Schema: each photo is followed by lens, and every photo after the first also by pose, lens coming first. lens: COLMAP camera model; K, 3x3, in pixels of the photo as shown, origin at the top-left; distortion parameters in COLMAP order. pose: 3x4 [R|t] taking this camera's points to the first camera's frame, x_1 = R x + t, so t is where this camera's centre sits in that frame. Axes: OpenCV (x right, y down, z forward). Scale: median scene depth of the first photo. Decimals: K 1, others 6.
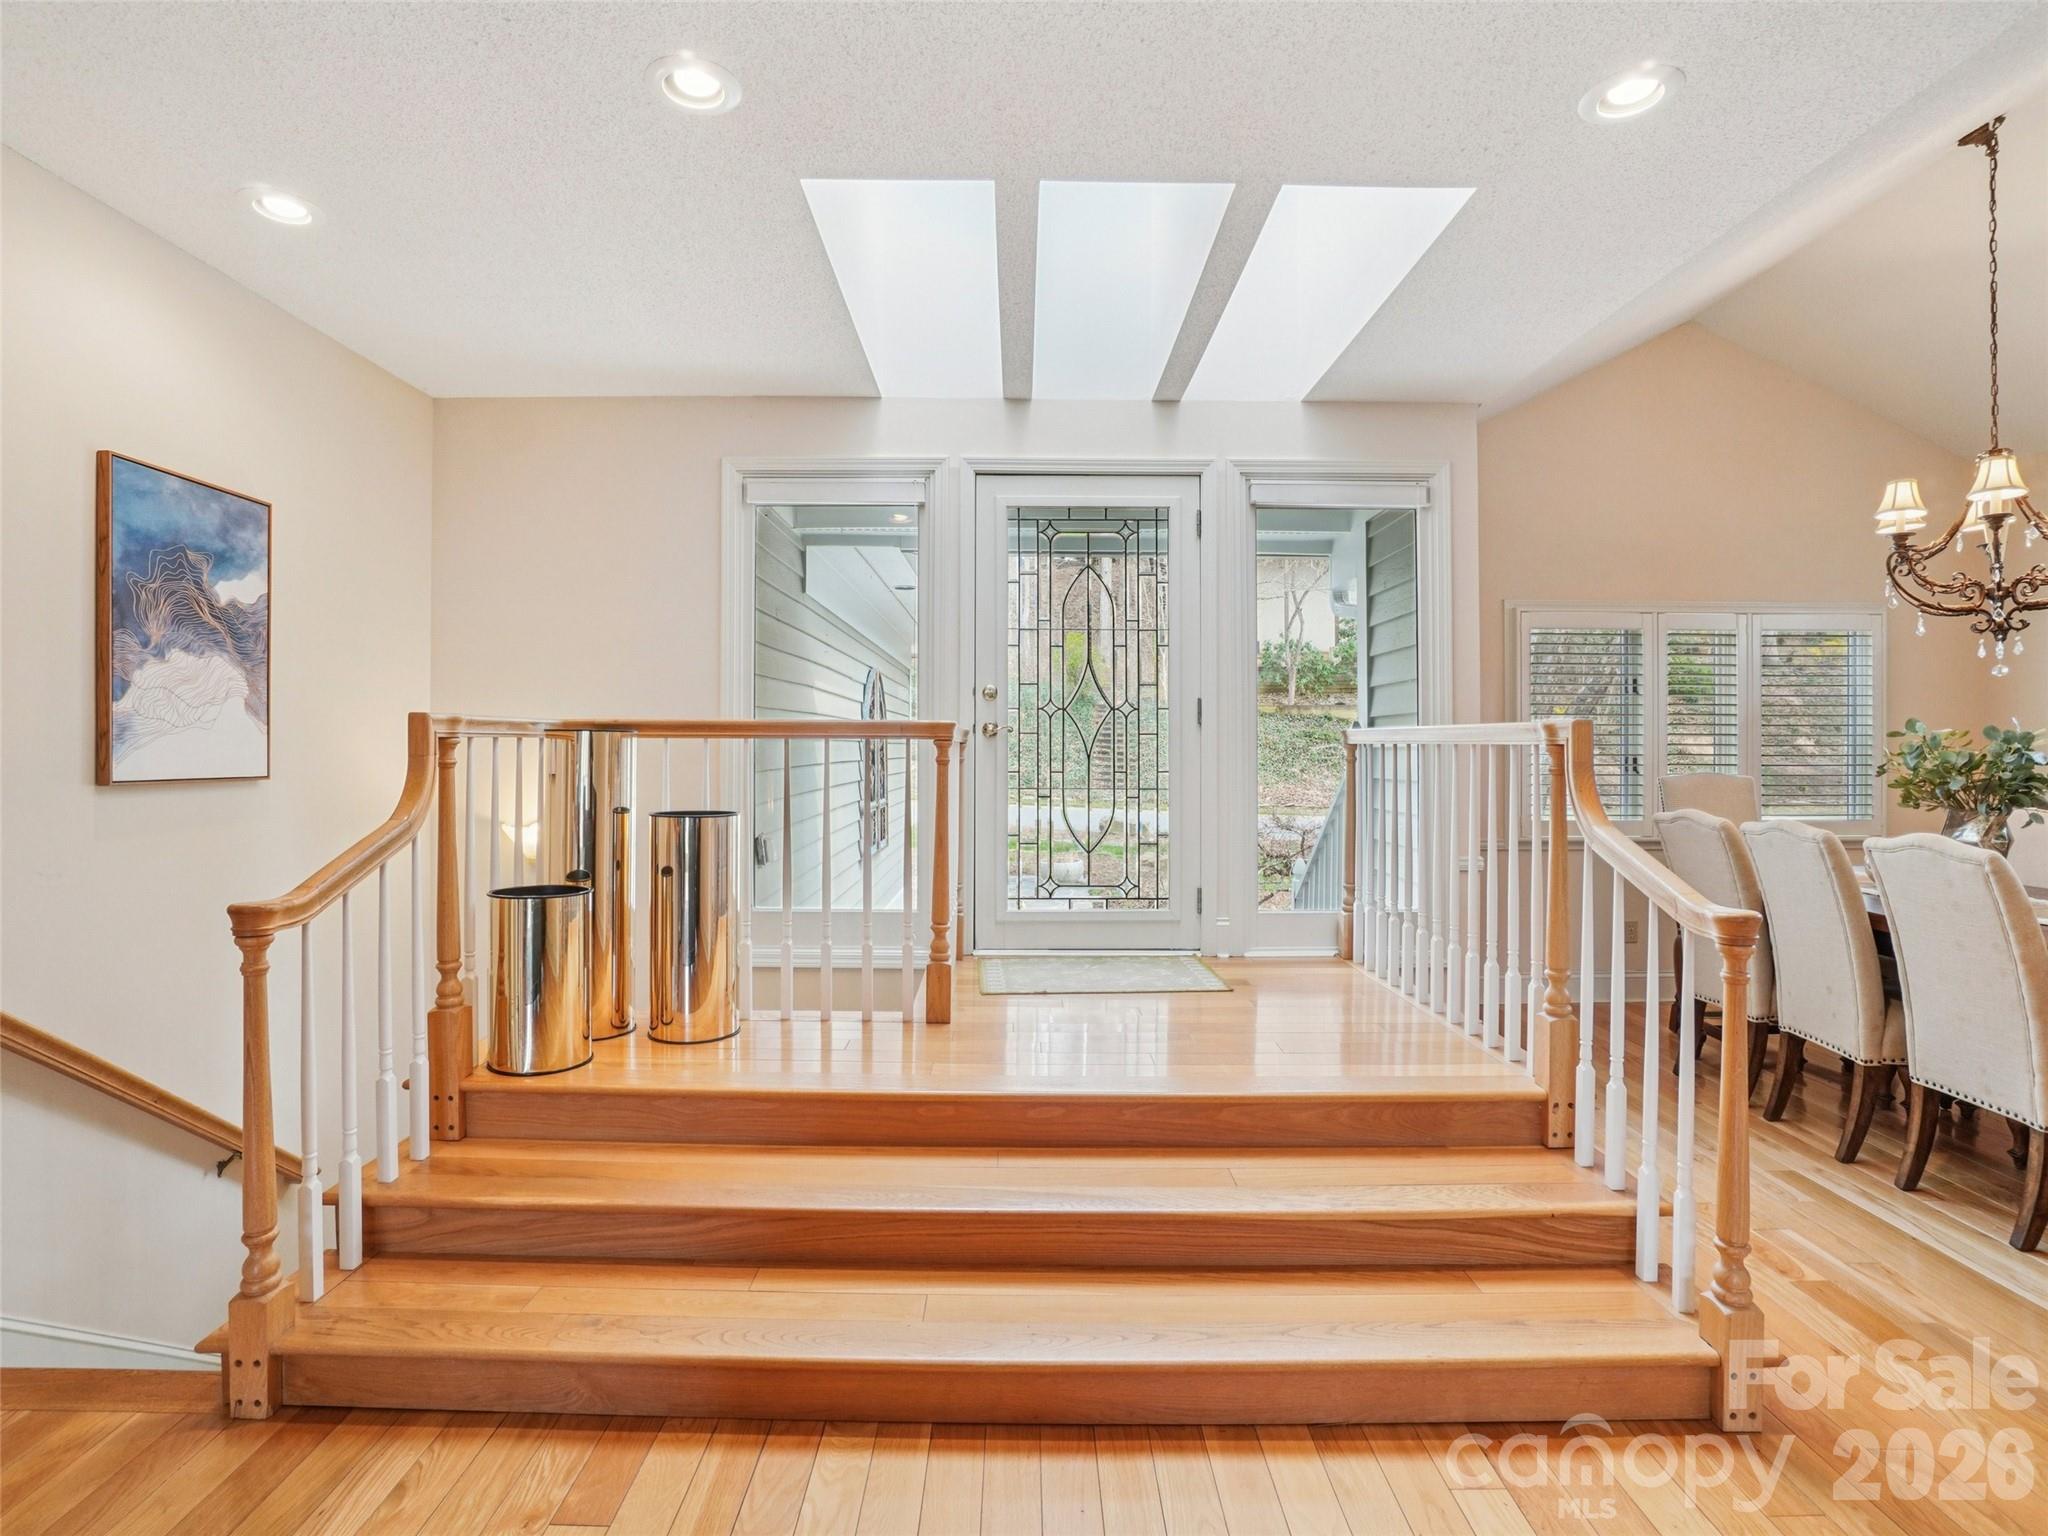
lens RADIAL K [[1045.3, 0, 1024.2], [0, 1045.3, 757.9], [0, 0, 1]] dist [-0.068790, 0.032226]
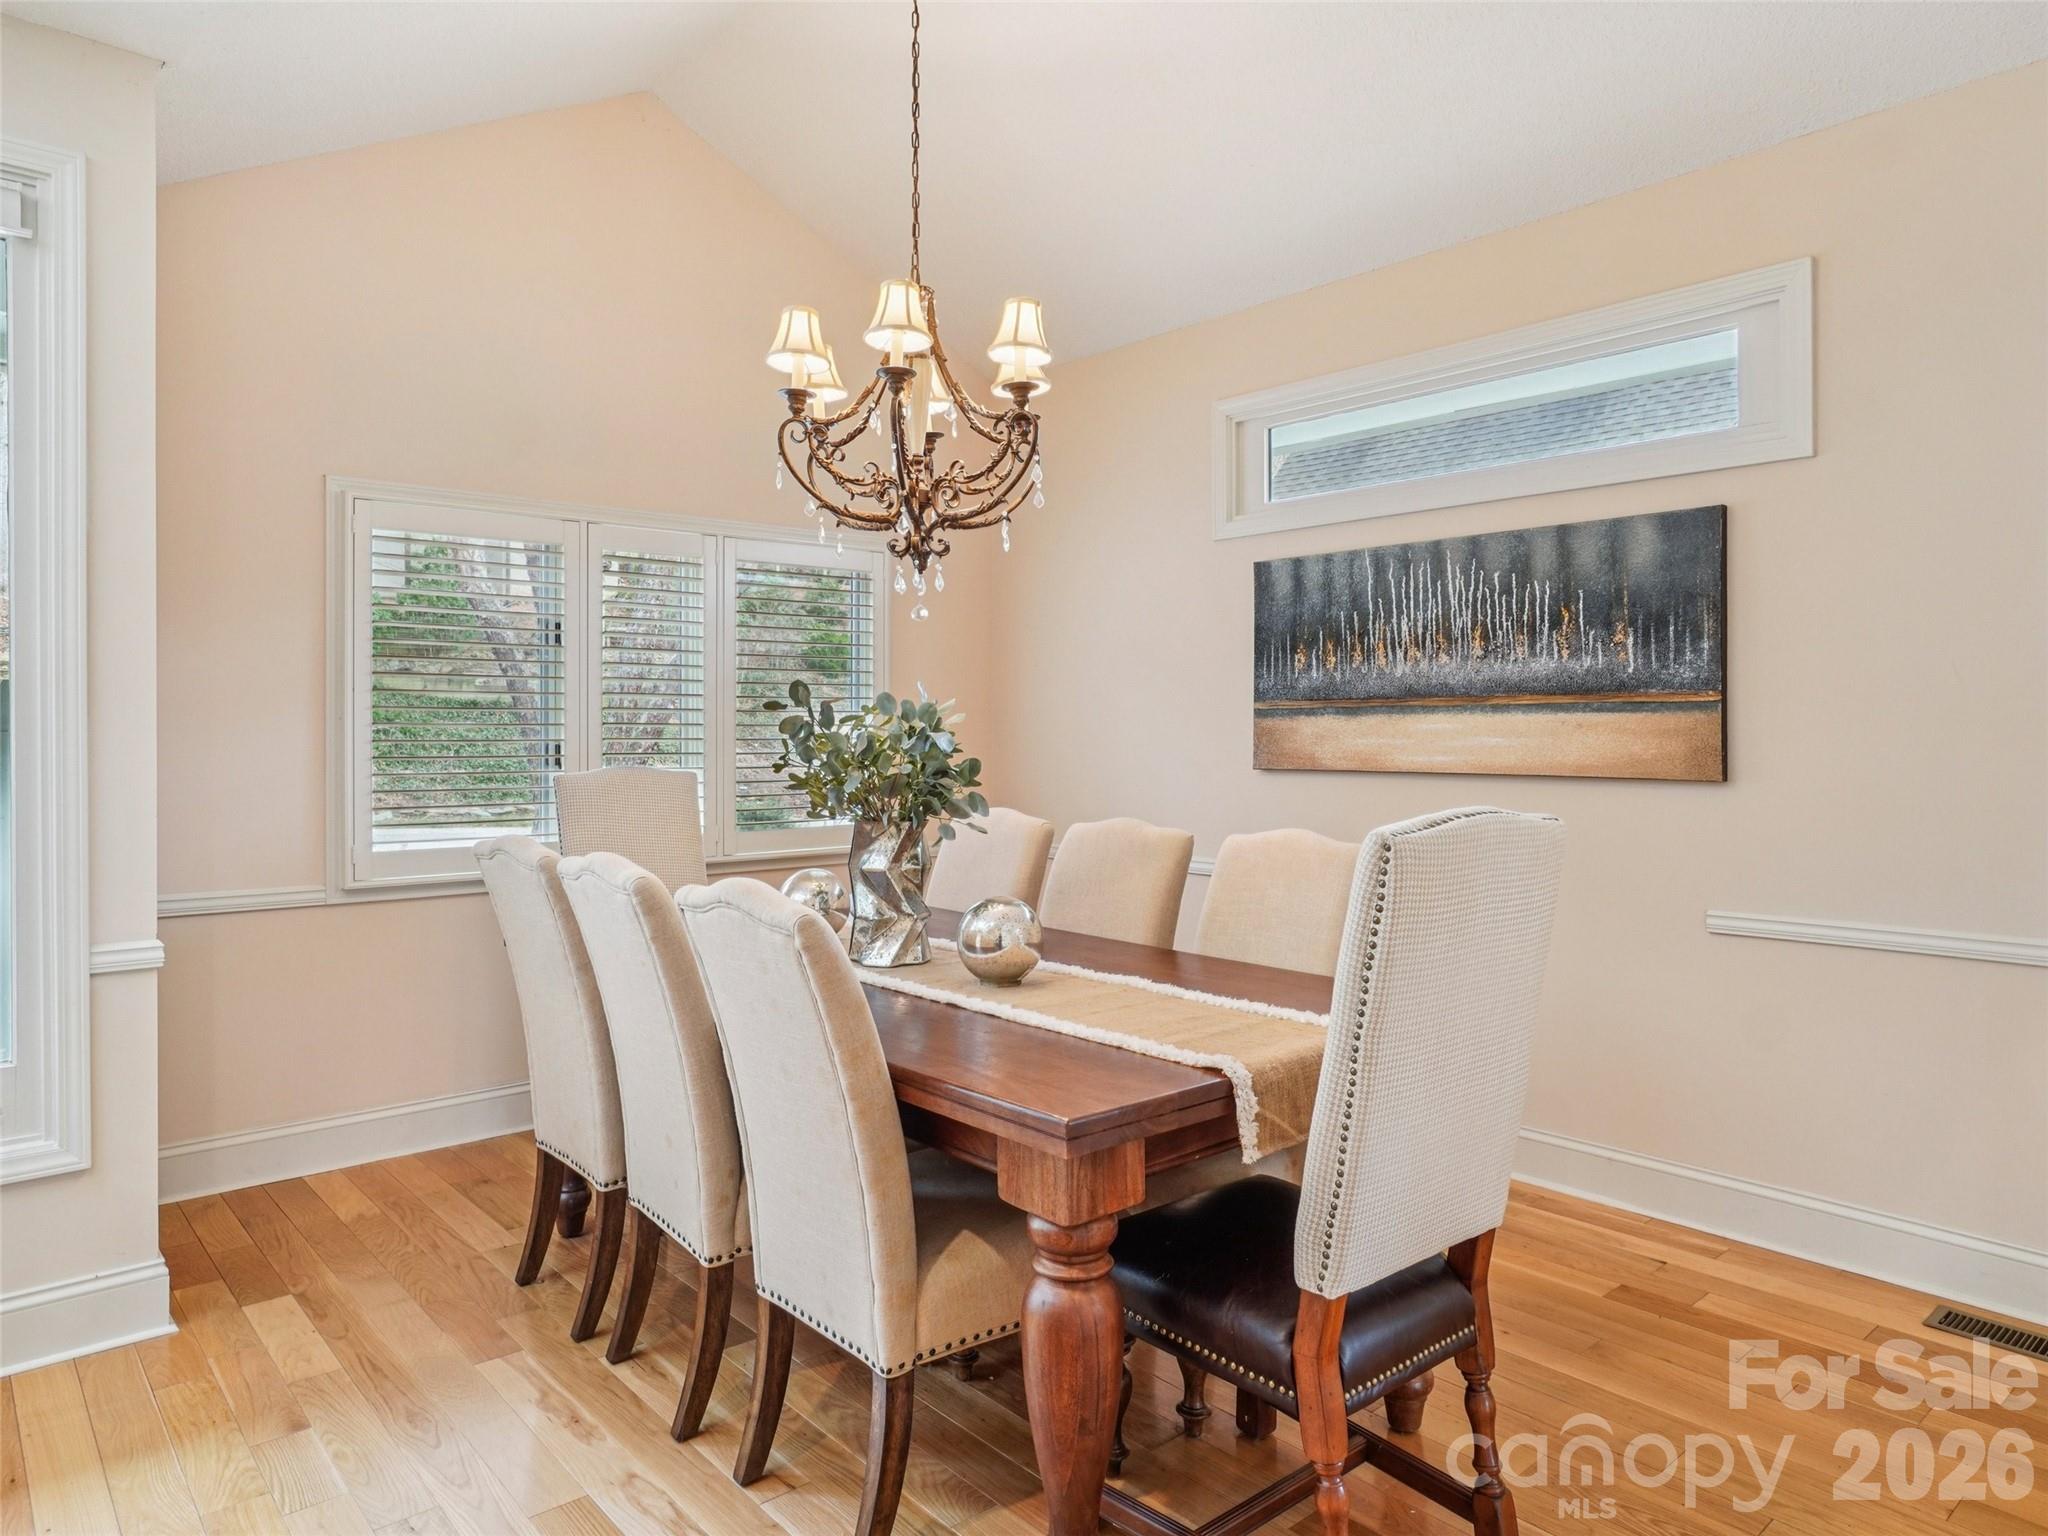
lens RADIAL K [[1303.8, 0, 1024.0], [0, 1303.8, 768.0], [0, 0, 1]] dist [-0.003431, -0.003579]
pose [[0.759912, -0.018768, 0.649755, 0.467566], [0.005878, 0.999741, 0.022002, -0.001570], [-0.649999, -0.012900, 0.759826, 0.297180]]
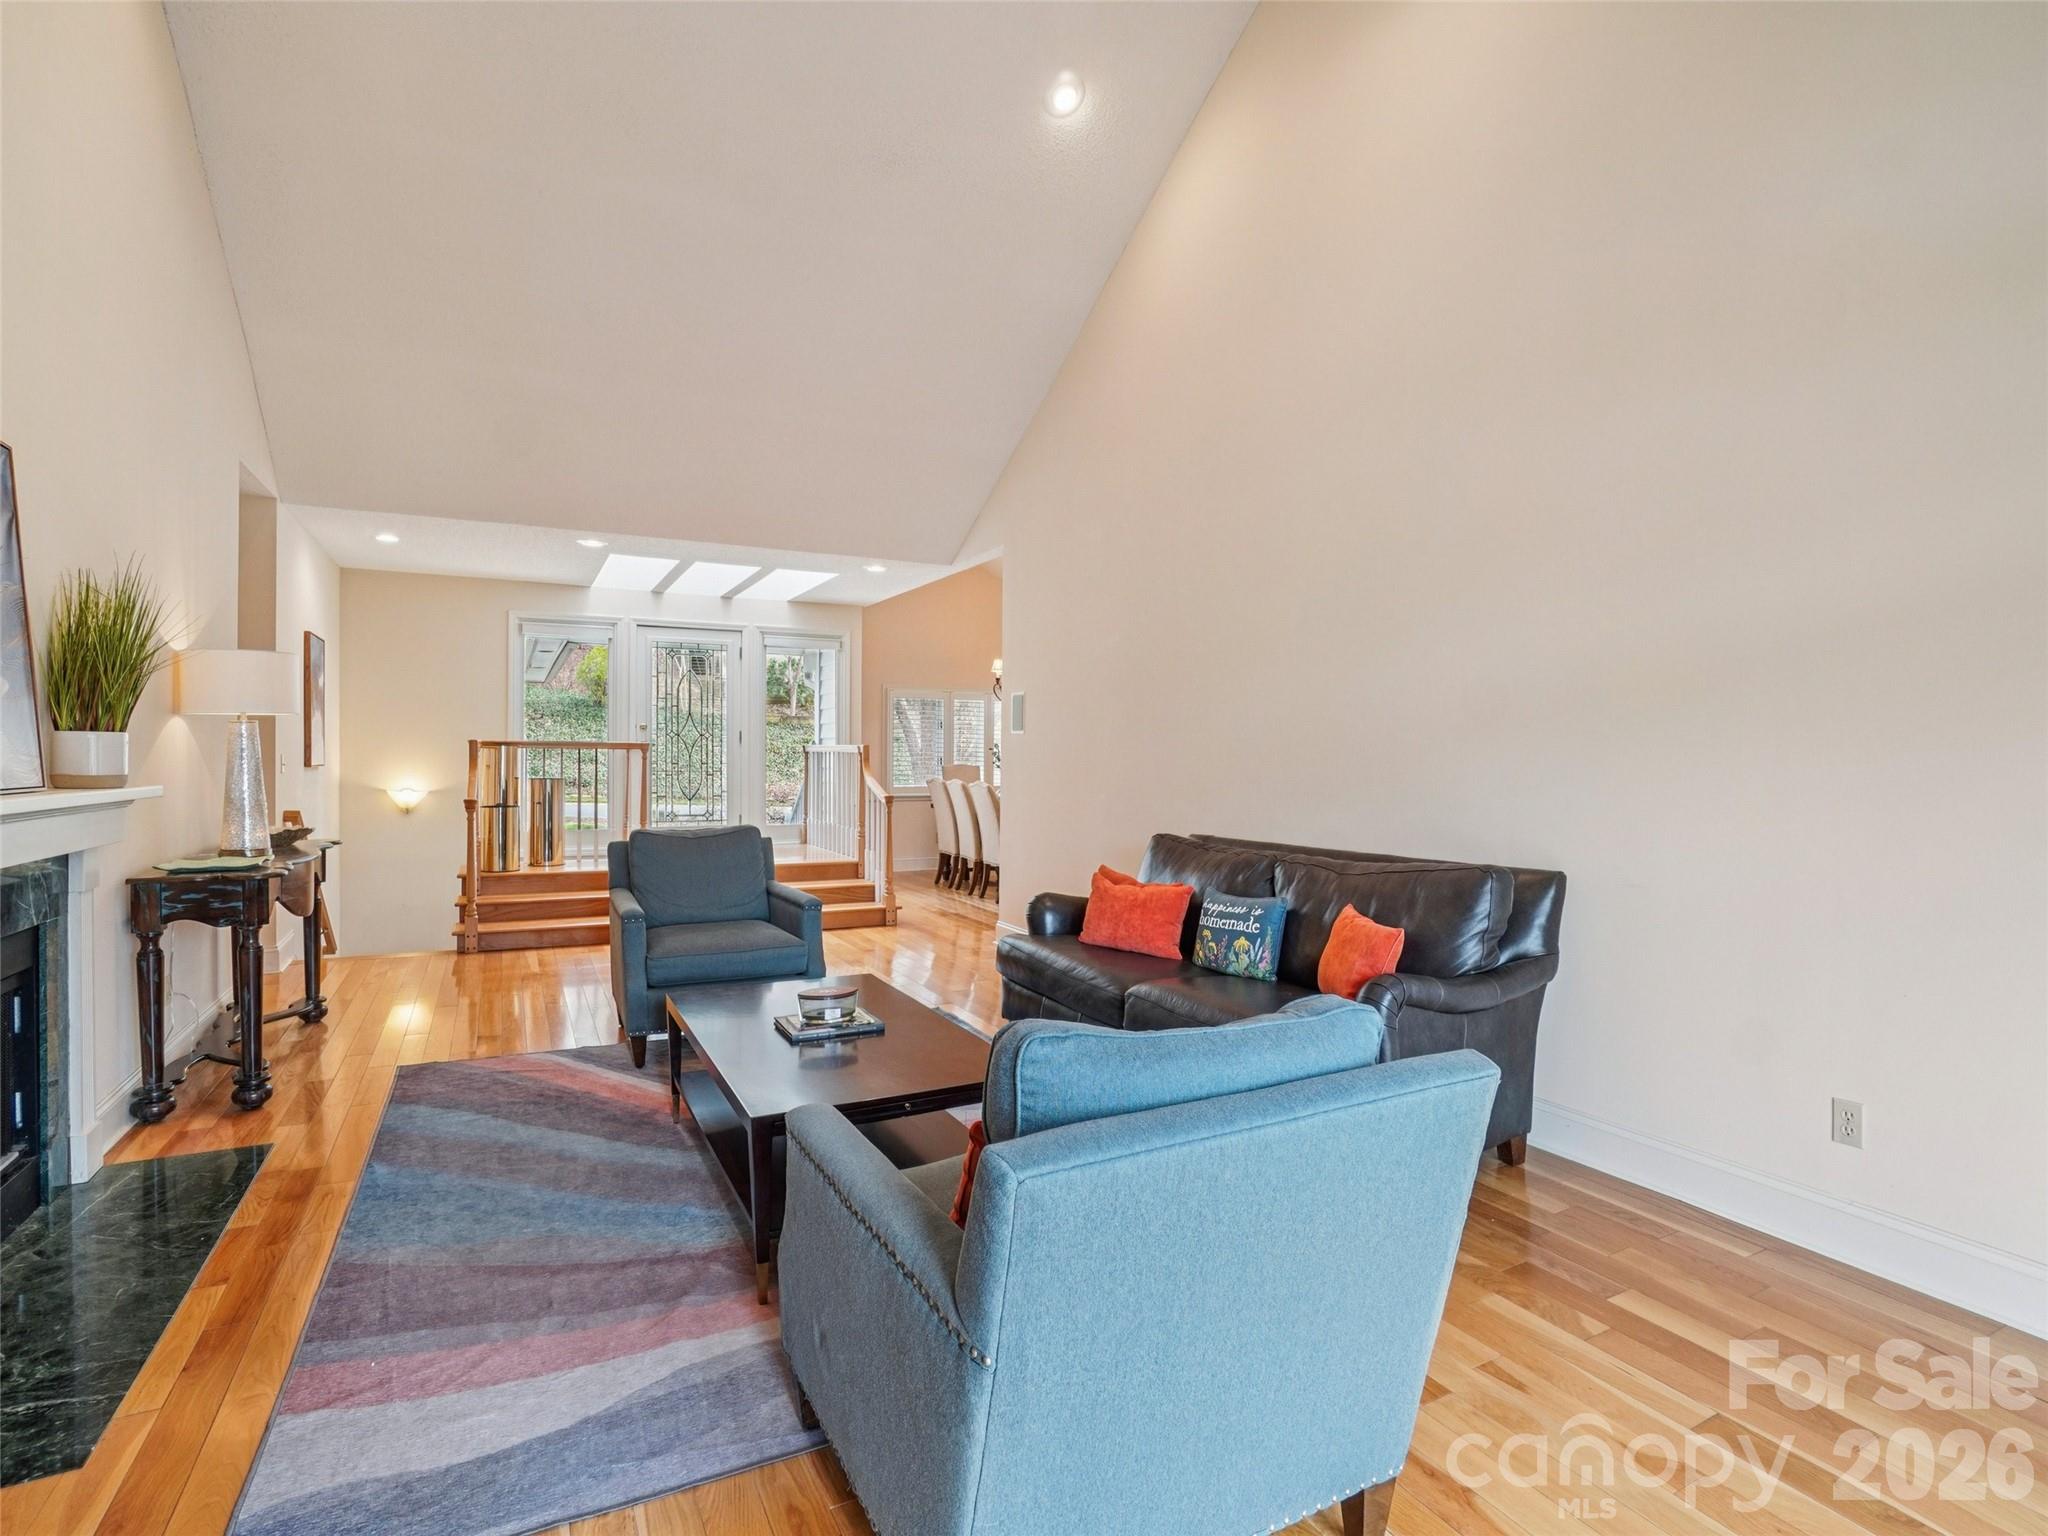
lens RADIAL K [[1045.3, 0, 1024.2], [0, 1045.3, 757.9], [0, 0, 1]] dist [-0.068790, 0.032226]
pose [[0.893356, -0.000421, 0.449350, -0.398899], [0.002199, 0.999992, -0.003434, 0.014529], [-0.449345, 0.004056, 0.893349, -1.740596]]
